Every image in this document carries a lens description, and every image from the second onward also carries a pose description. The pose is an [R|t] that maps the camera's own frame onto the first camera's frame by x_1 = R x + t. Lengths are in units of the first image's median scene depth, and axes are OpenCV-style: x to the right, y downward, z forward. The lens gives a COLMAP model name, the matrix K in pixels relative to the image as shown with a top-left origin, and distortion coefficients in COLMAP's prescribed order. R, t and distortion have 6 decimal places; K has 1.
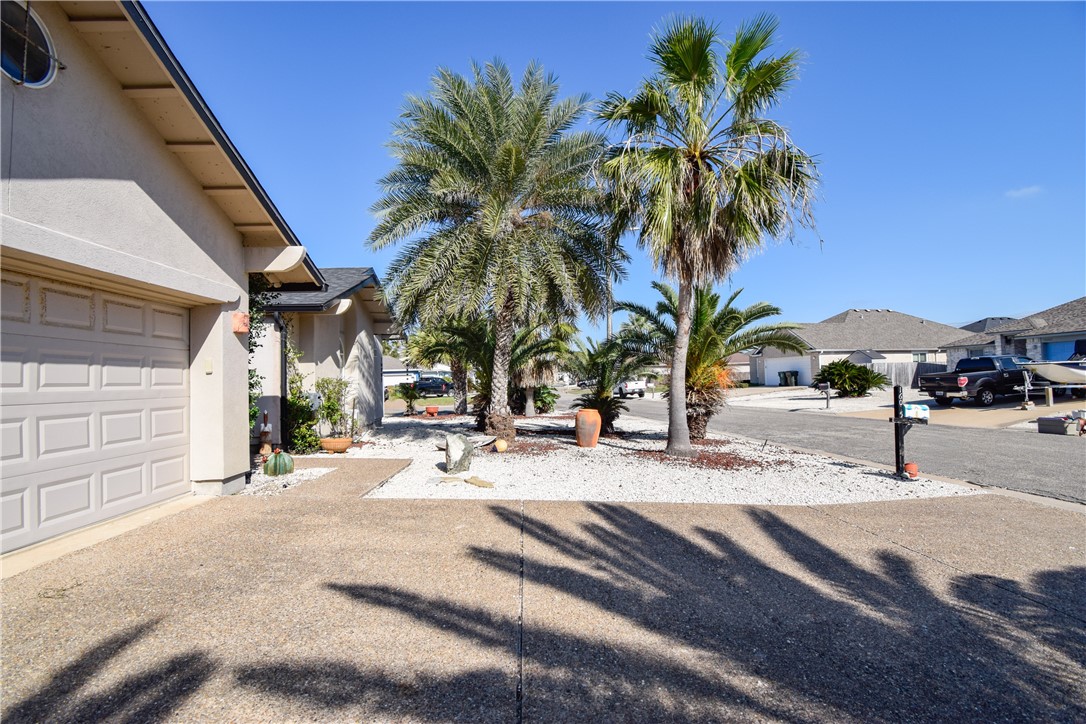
lens RADIAL K [[481.8, 0, 544.3], [0, 481.8, 359.1], [0, 0, 1]] dist [-0.010208, -0.005291]
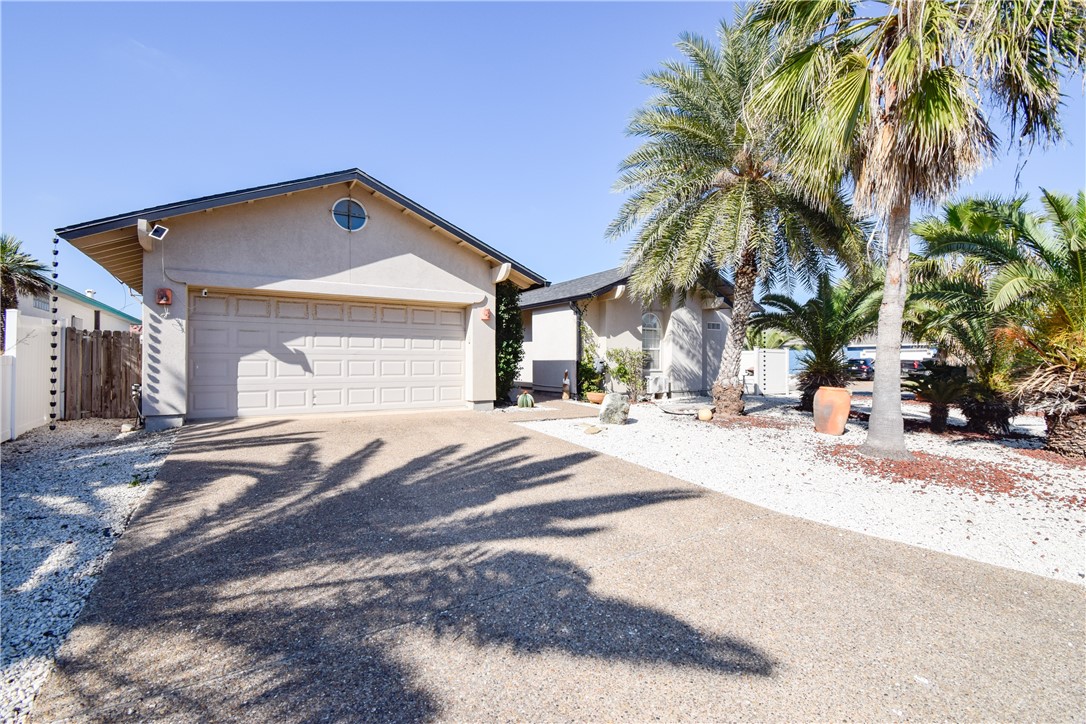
lens RADIAL K [[481.8, 0, 543.8], [0, 481.8, 357.9], [0, 0, 1]] dist [-0.010208, -0.005291]
pose [[0.489211, 0.010280, -0.872105, 1.172870], [0.026674, 0.999286, 0.026742, 0.051453], [0.871757, -0.036345, 0.488588, 0.387851]]
